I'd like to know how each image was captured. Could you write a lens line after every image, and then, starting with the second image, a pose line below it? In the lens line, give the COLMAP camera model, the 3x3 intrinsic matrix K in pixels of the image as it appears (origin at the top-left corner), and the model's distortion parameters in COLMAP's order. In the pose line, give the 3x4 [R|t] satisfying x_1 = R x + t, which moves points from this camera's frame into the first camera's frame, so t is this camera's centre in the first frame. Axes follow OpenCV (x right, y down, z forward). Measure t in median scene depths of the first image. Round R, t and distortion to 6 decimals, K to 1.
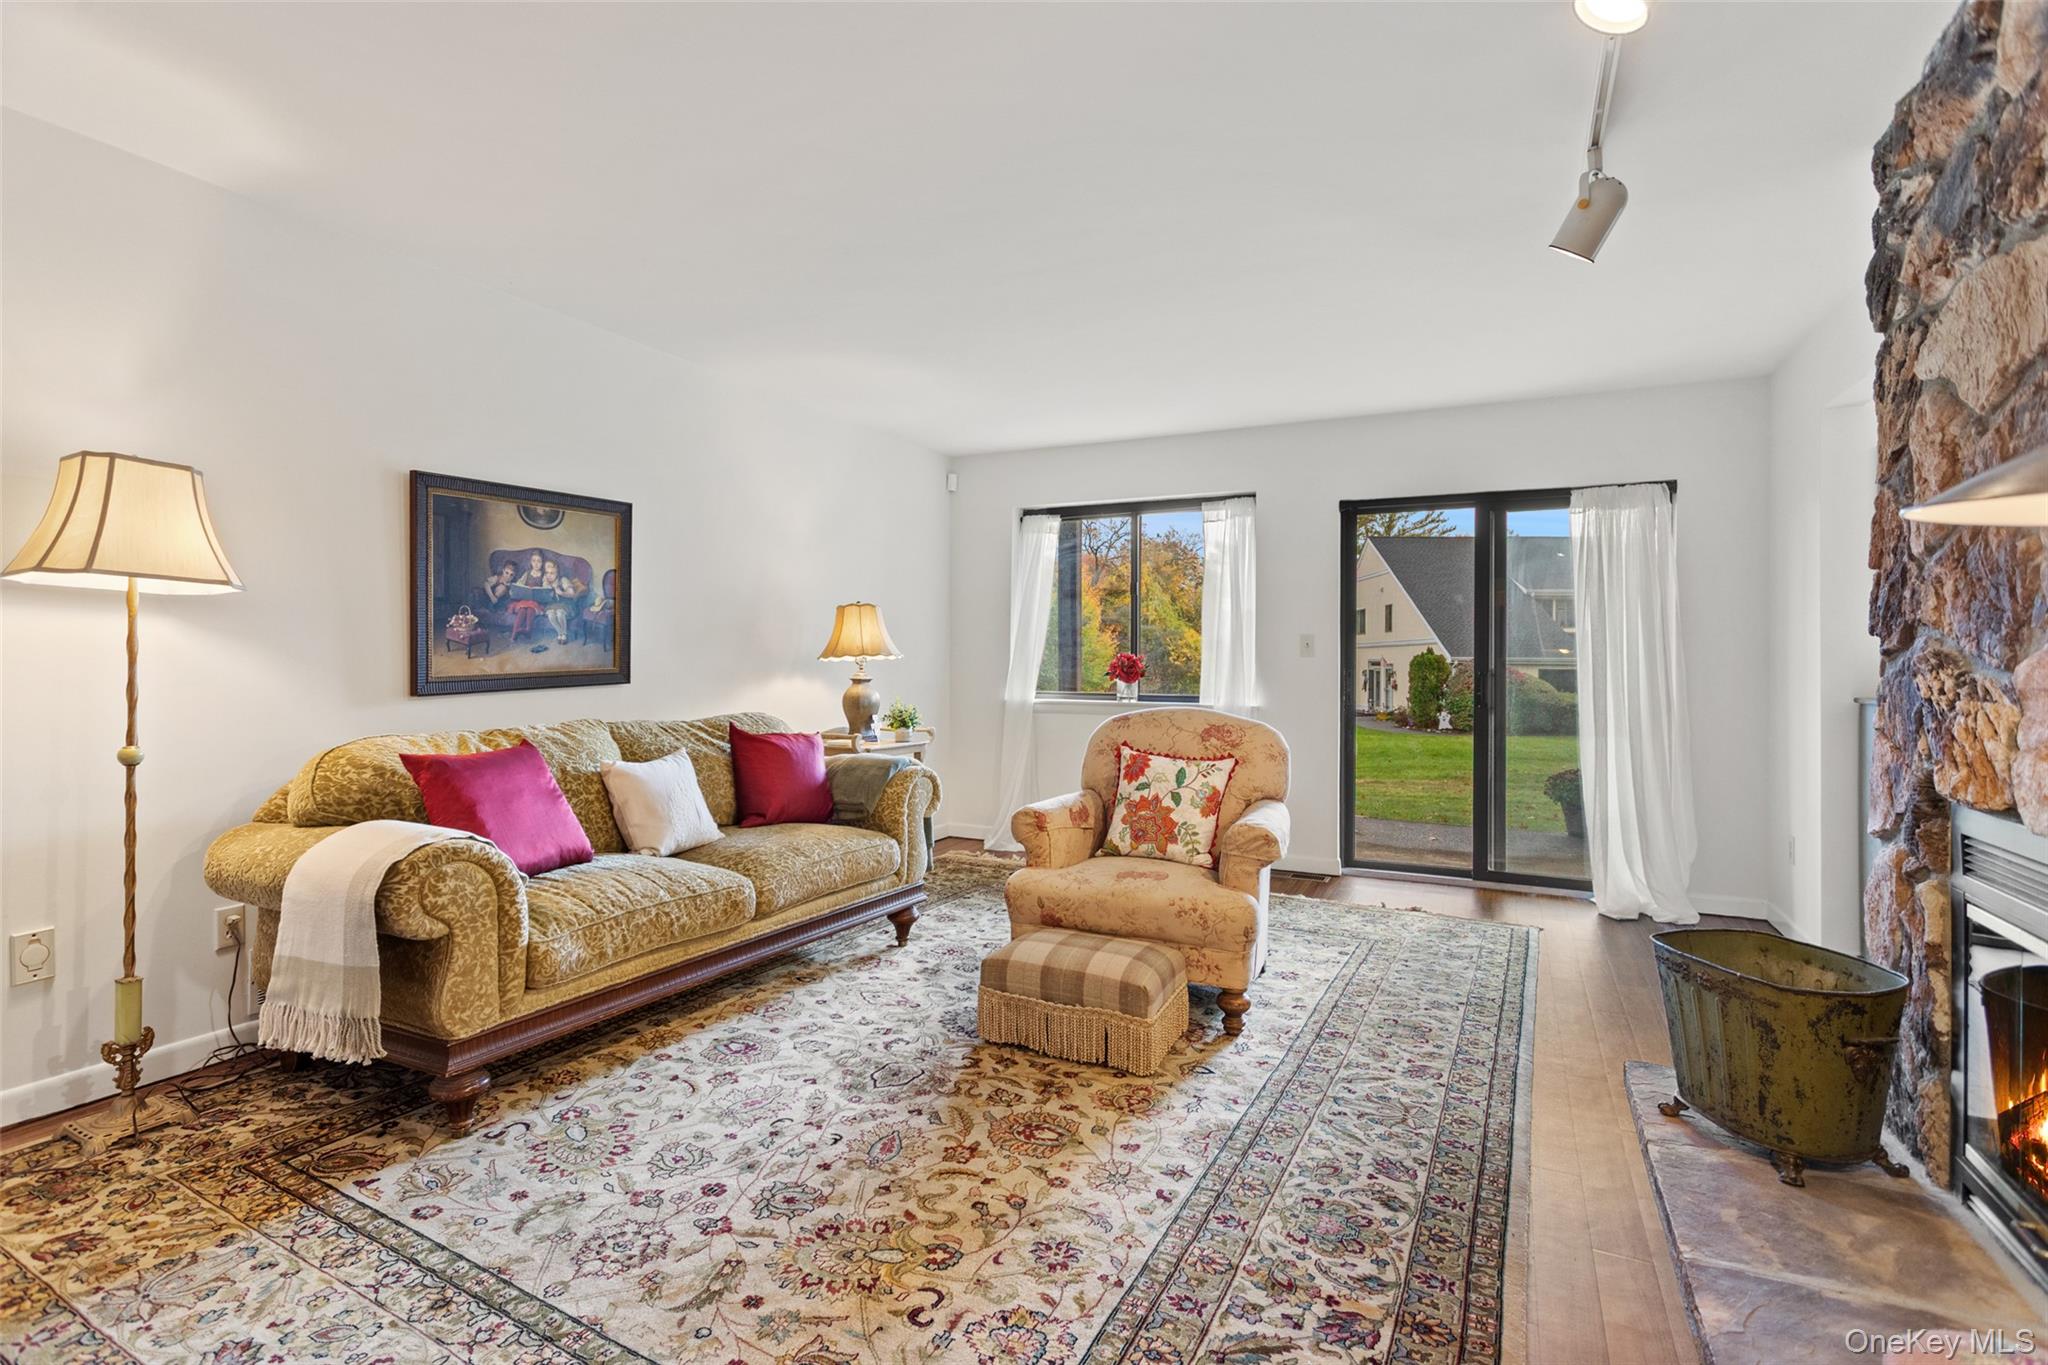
lens RADIAL K [[973.1, 0, 1001.1], [0, 973.1, 656.8], [0, 0, 1]] dist [-0.000728, 0.001683]
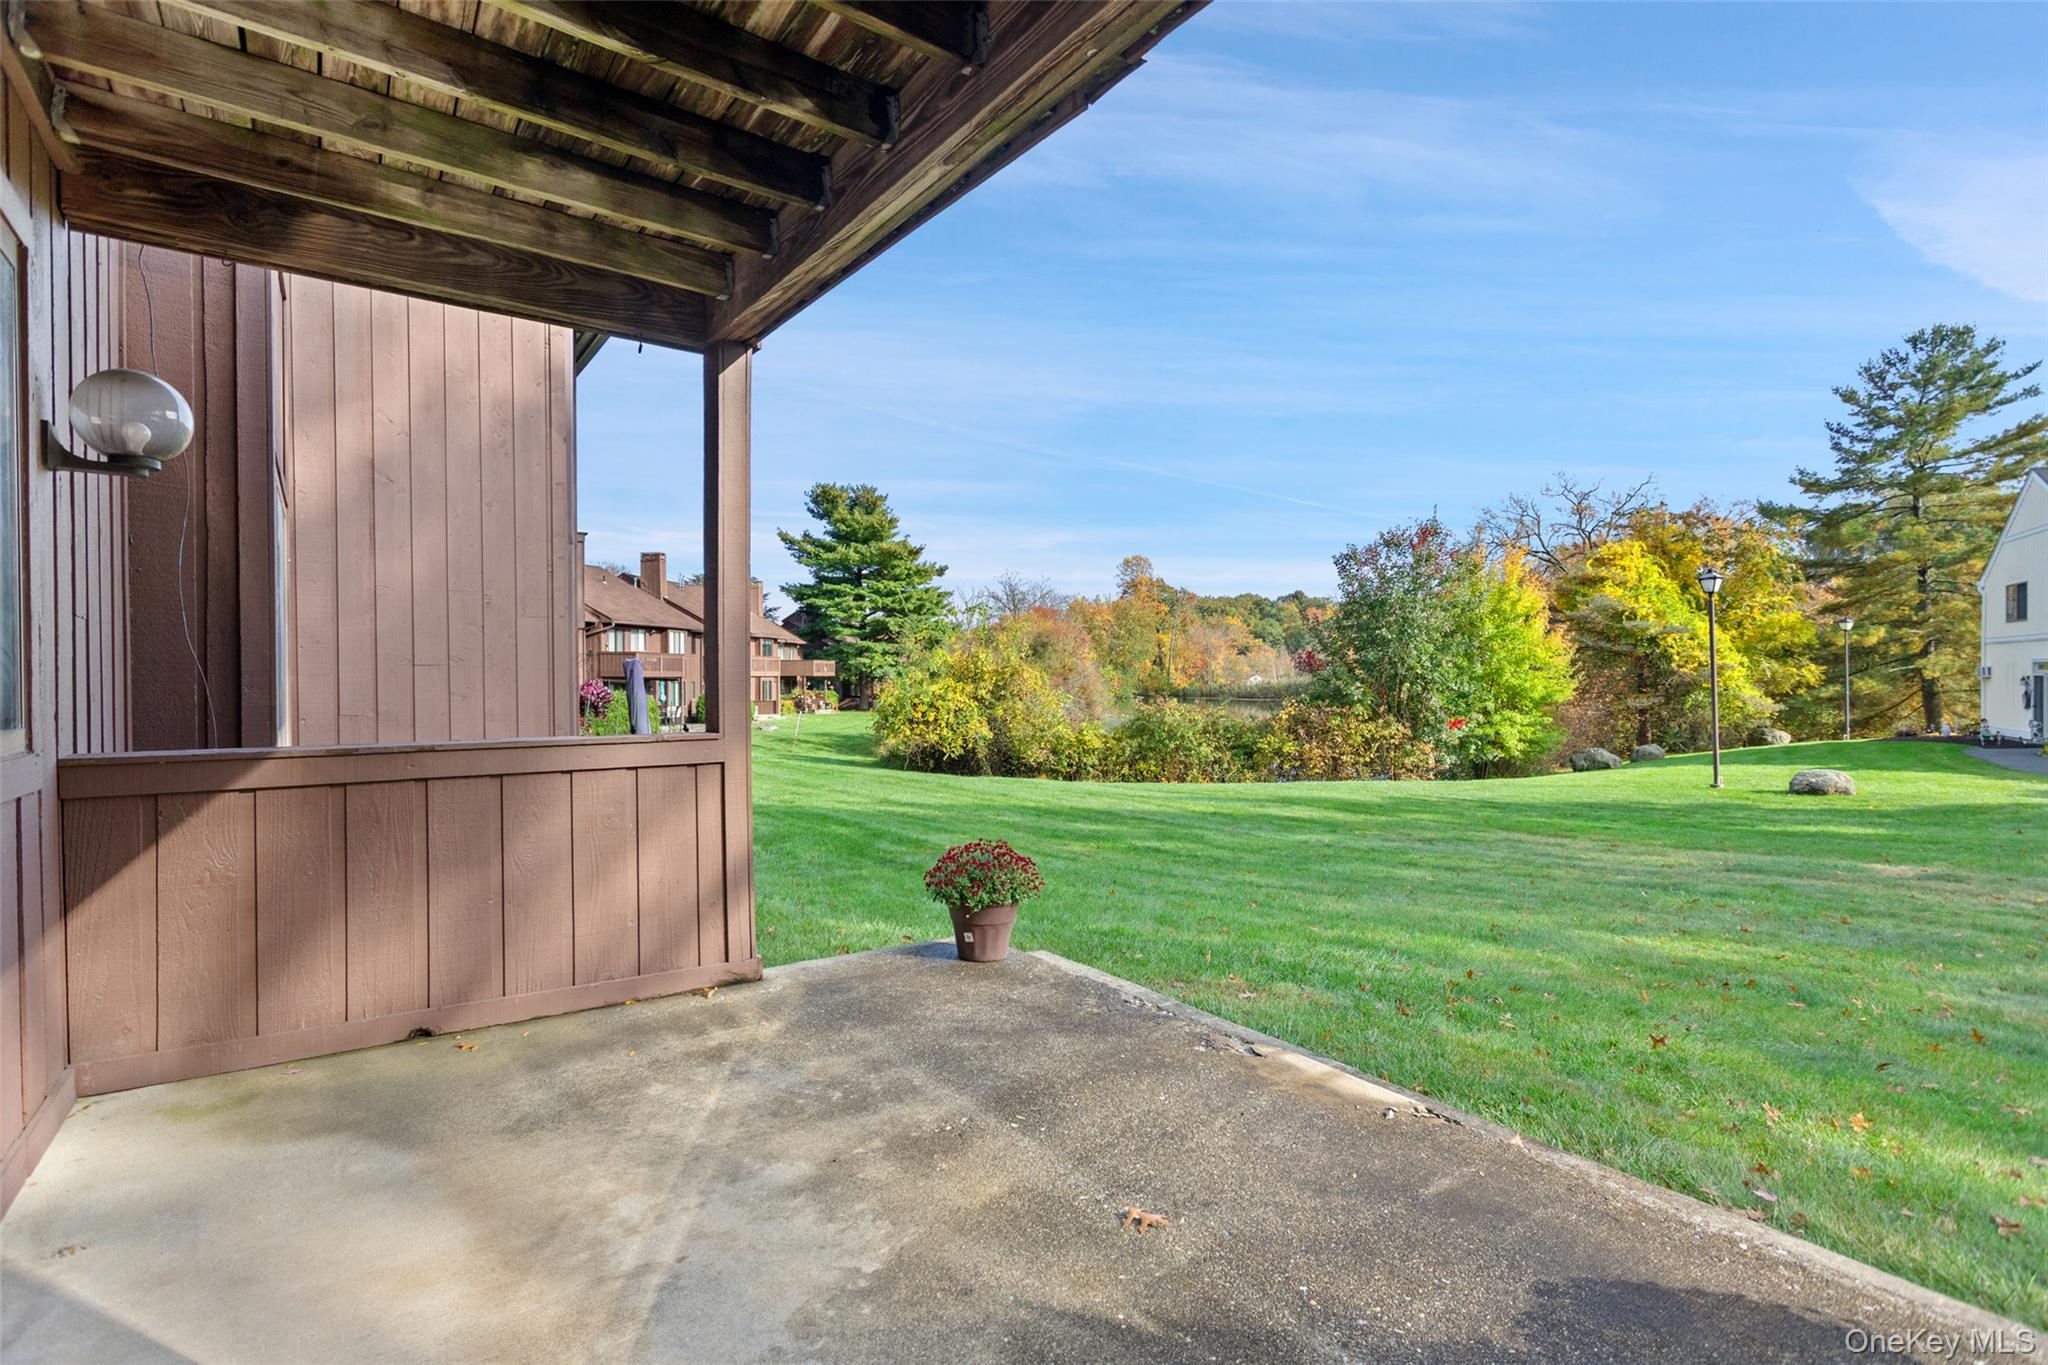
lens RADIAL K [[973.1, 0, 1012.4], [0, 973.1, 681.4], [0, 0, 1]] dist [-0.000728, 0.001683]
pose [[0.891075, -0.009406, -0.453758, 1.241770], [0.013777, 0.999885, 0.006328, 0.063256], [0.453646, -0.011891, 0.891103, 2.167318]]
